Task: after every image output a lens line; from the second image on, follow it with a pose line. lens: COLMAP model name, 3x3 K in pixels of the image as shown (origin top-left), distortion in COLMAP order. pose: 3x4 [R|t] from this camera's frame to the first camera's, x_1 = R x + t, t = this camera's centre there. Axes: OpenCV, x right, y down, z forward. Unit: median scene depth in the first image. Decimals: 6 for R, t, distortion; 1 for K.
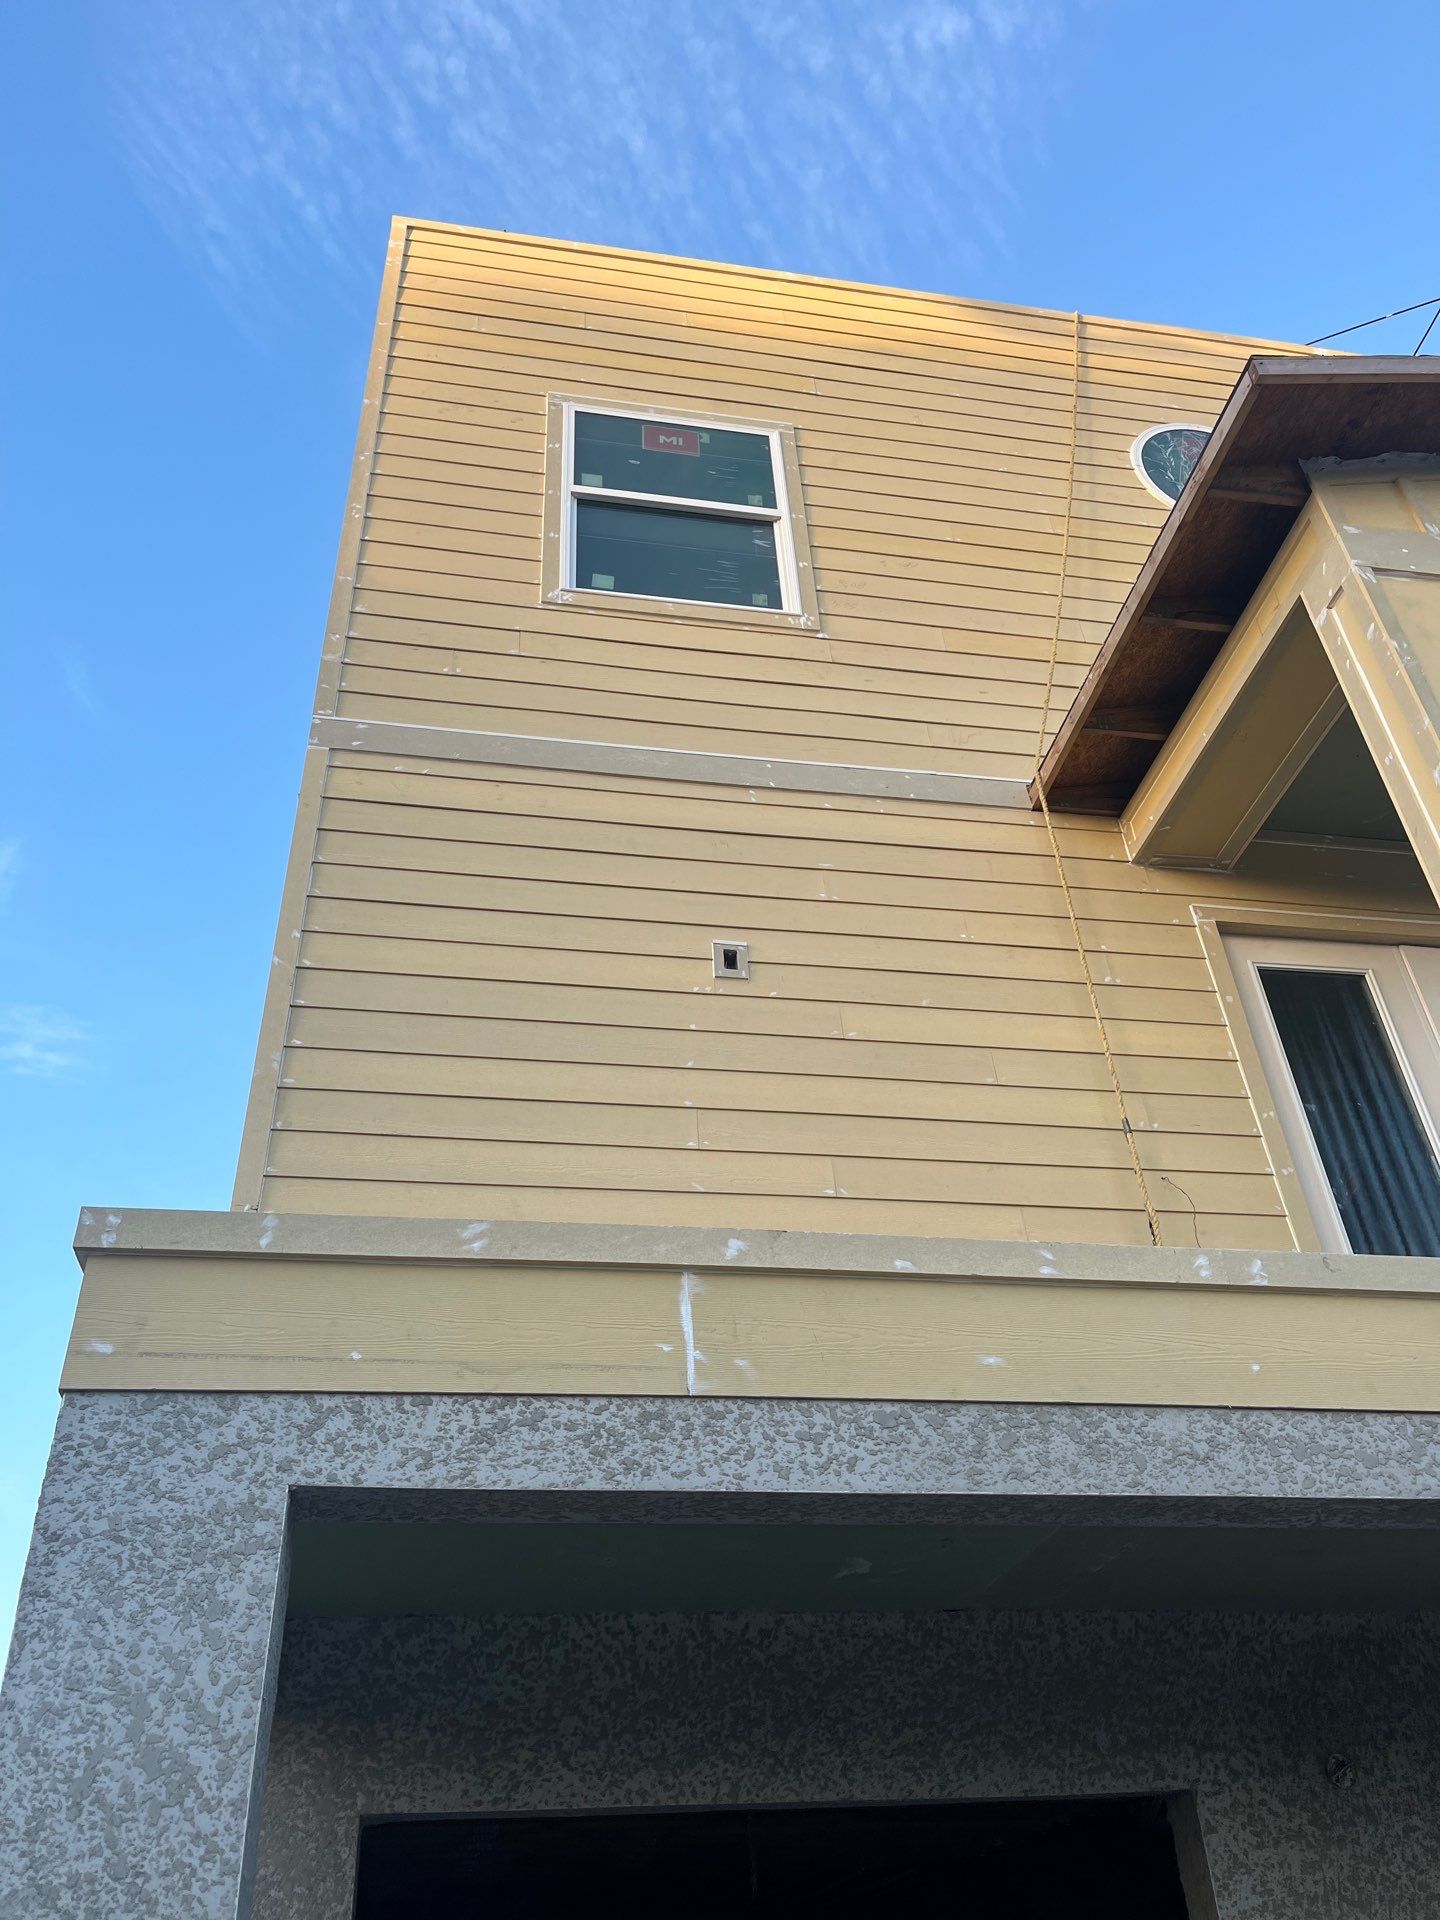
lens RADIAL K [[1443.2, 0, 705.1], [0, 1443.2, 964.2], [0, 0, 1]] dist [0.056323, -0.086224]
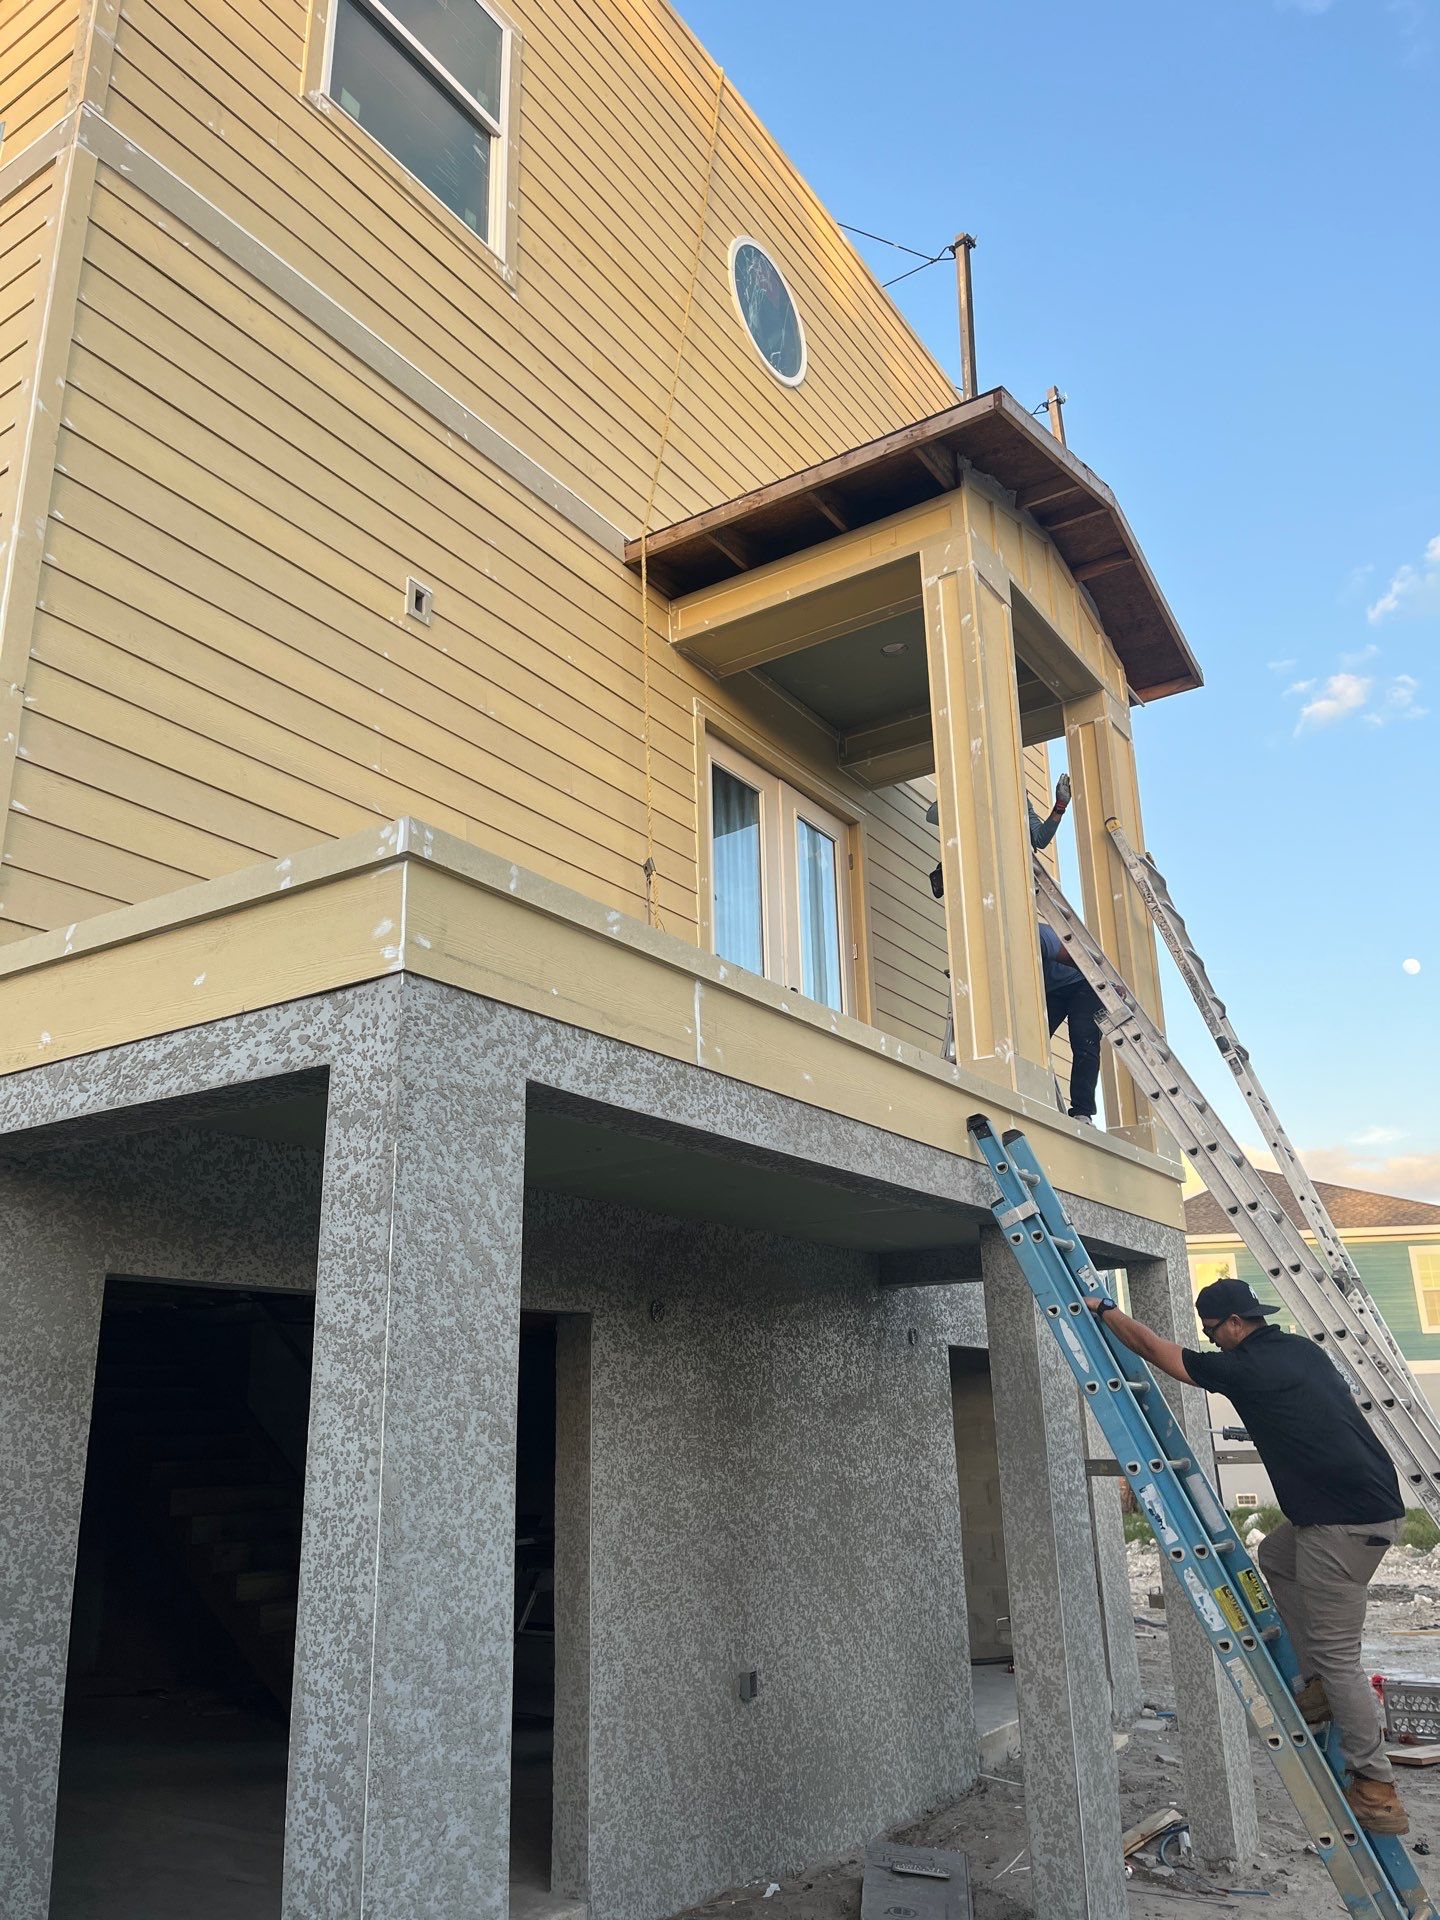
lens RADIAL K [[1443.2, 0, 738.6], [0, 1443.2, 972.1], [0, 0, 1]] dist [0.056323, -0.086224]
pose [[0.680711, 0.251149, 0.688154, -0.741384], [-0.442335, 0.889723, 0.112838, 0.022470], [-0.583928, -0.381205, 0.716736, -0.023413]]
